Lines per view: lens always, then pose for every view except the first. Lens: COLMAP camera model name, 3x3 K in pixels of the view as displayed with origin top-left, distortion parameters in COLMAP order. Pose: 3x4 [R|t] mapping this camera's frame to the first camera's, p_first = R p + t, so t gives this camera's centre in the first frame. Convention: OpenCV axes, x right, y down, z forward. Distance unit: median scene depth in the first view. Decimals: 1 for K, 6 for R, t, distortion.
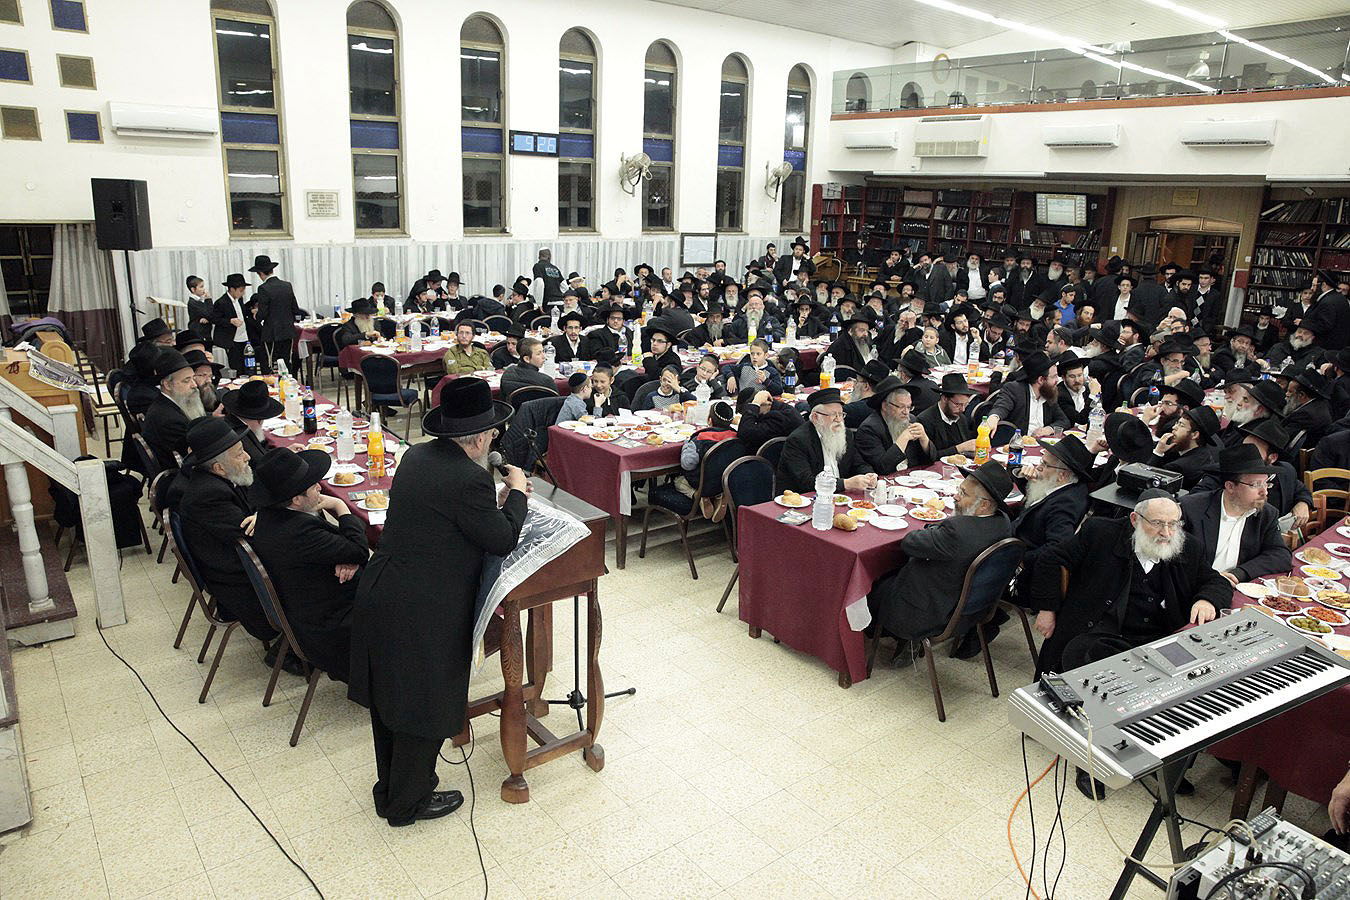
lens RADIAL K [[915.7, 0, 675.0], [0, 915.7, 450.0], [0, 0, 1]] dist [-0.108468, 0.082117]
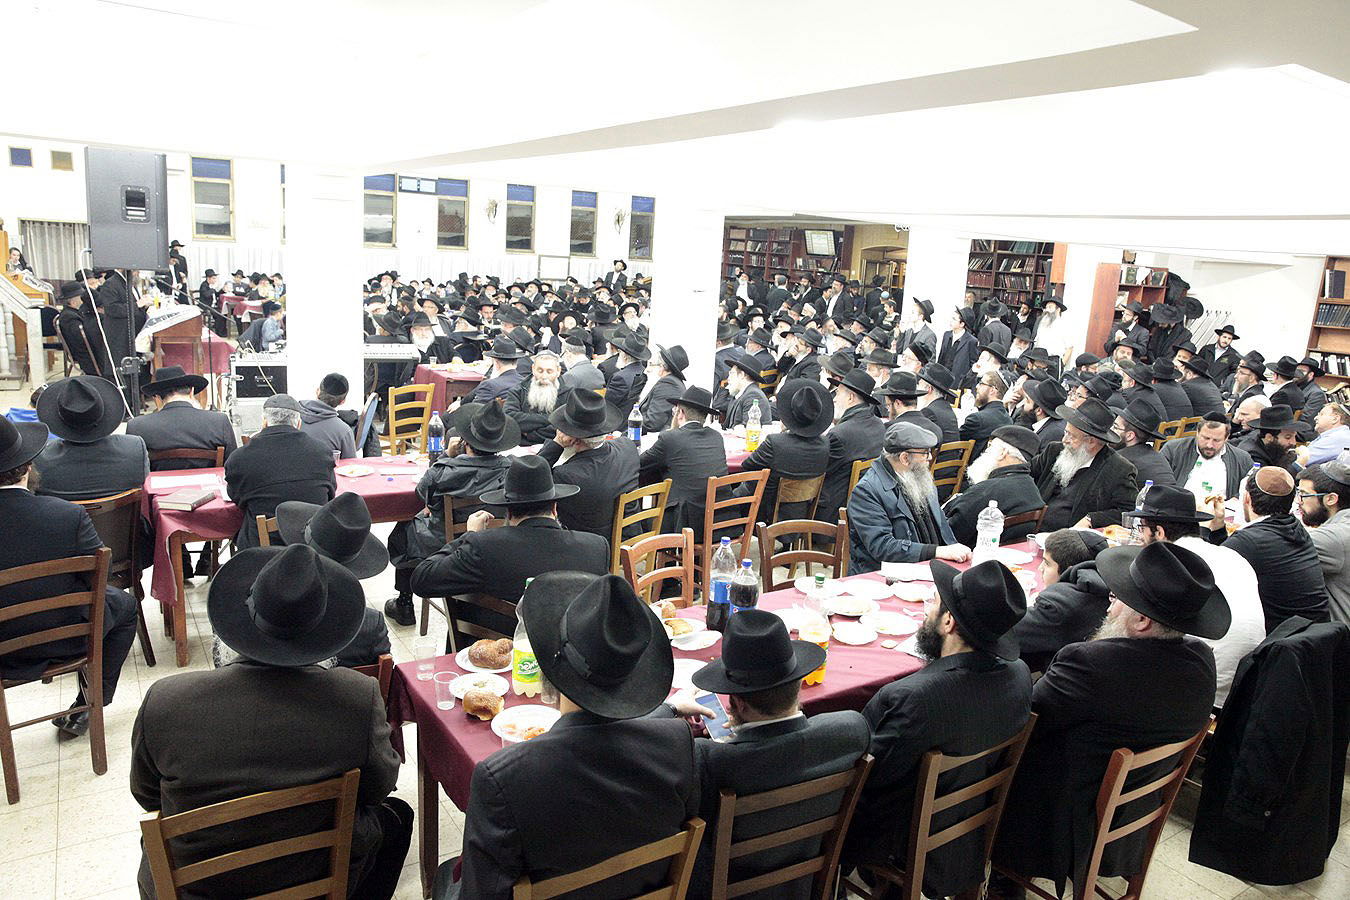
lens RADIAL K [[915.7, 0, 675.0], [0, 915.7, 450.0], [0, 0, 1]] dist [-0.108468, 0.082117]
pose [[0.995458, 0.049485, -0.081326, 0.360023], [-0.054491, 0.996678, -0.060527, 0.131415], [0.078061, 0.064684, 0.994848, -0.332212]]
